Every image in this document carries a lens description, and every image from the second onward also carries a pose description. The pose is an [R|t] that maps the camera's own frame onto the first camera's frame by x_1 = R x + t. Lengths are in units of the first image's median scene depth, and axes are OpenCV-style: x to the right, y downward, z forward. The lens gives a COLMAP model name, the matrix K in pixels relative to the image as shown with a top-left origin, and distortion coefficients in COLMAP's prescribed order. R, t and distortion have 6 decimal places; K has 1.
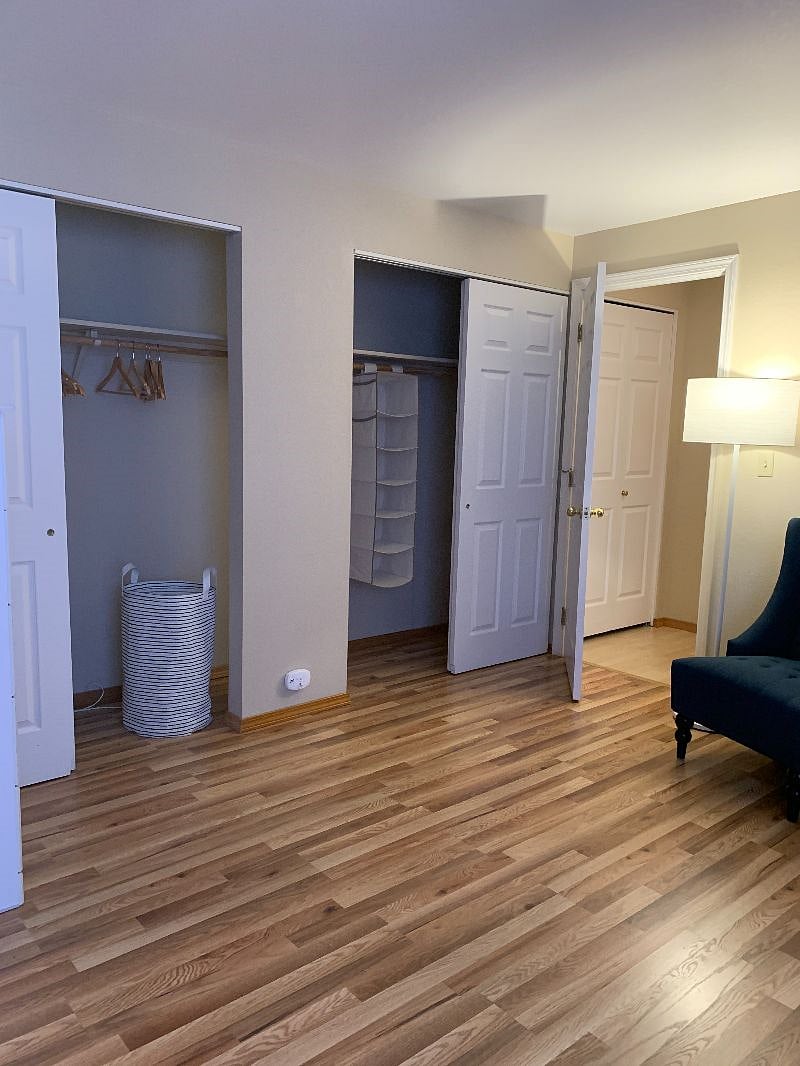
lens RADIAL K [[811.9, 0, 403.5], [0, 811.9, 536.4], [0, 0, 1]] dist [0.034054, -0.032744]
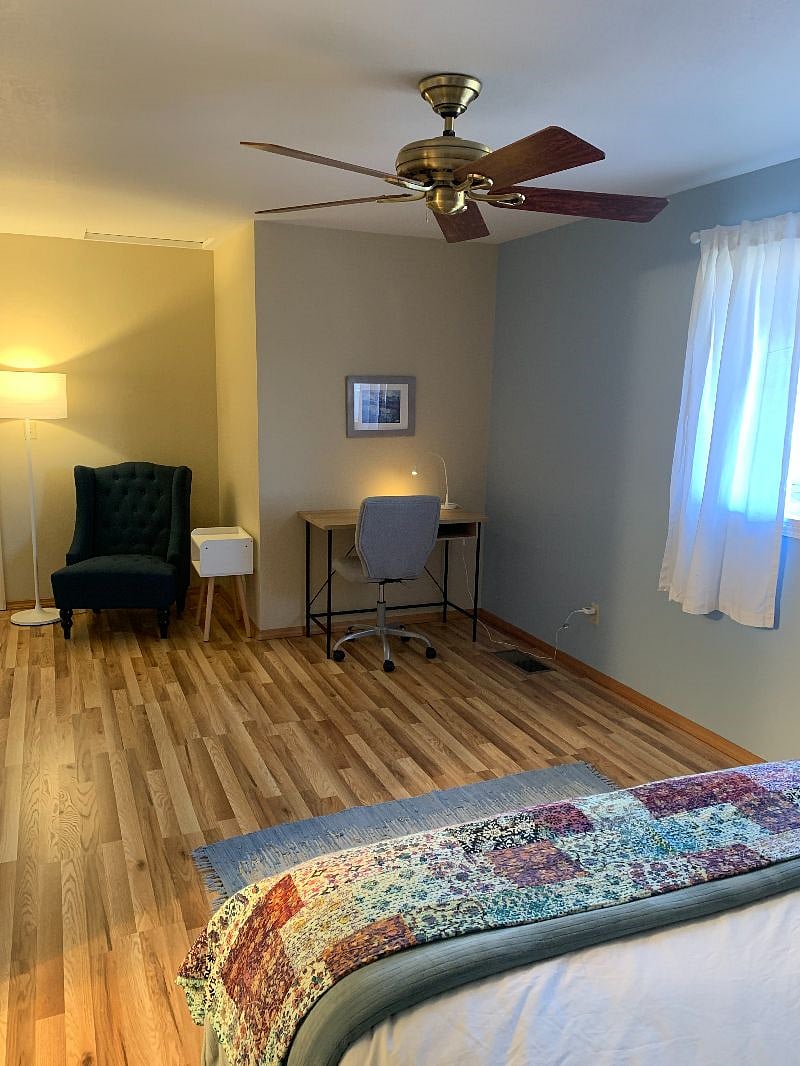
lens RADIAL K [[811.9, 0, 405.7], [0, 811.9, 530.6], [0, 0, 1]] dist [0.034054, -0.032744]
pose [[0.285889, -0.190996, 0.939036, -1.134414], [0.115193, 0.979679, 0.164192, -0.121923], [-0.951314, 0.061229, 0.302081, -0.038289]]
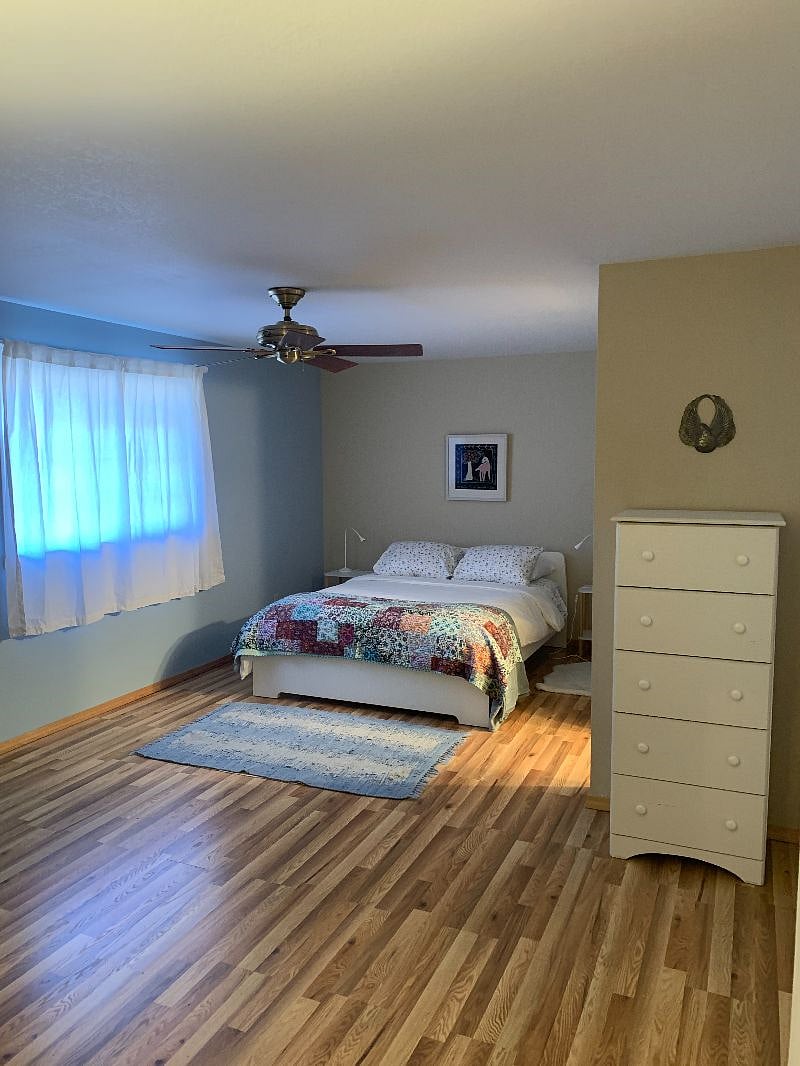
lens RADIAL K [[811.9, 0, 405.3], [0, 811.9, 535.1], [0, 0, 1]] dist [0.034054, -0.032744]
pose [[-0.892354, 0.024698, -0.450660, 0.472818], [-0.080658, 0.973701, 0.213075, -0.364695], [0.444070, 0.226488, -0.866894, 1.853193]]
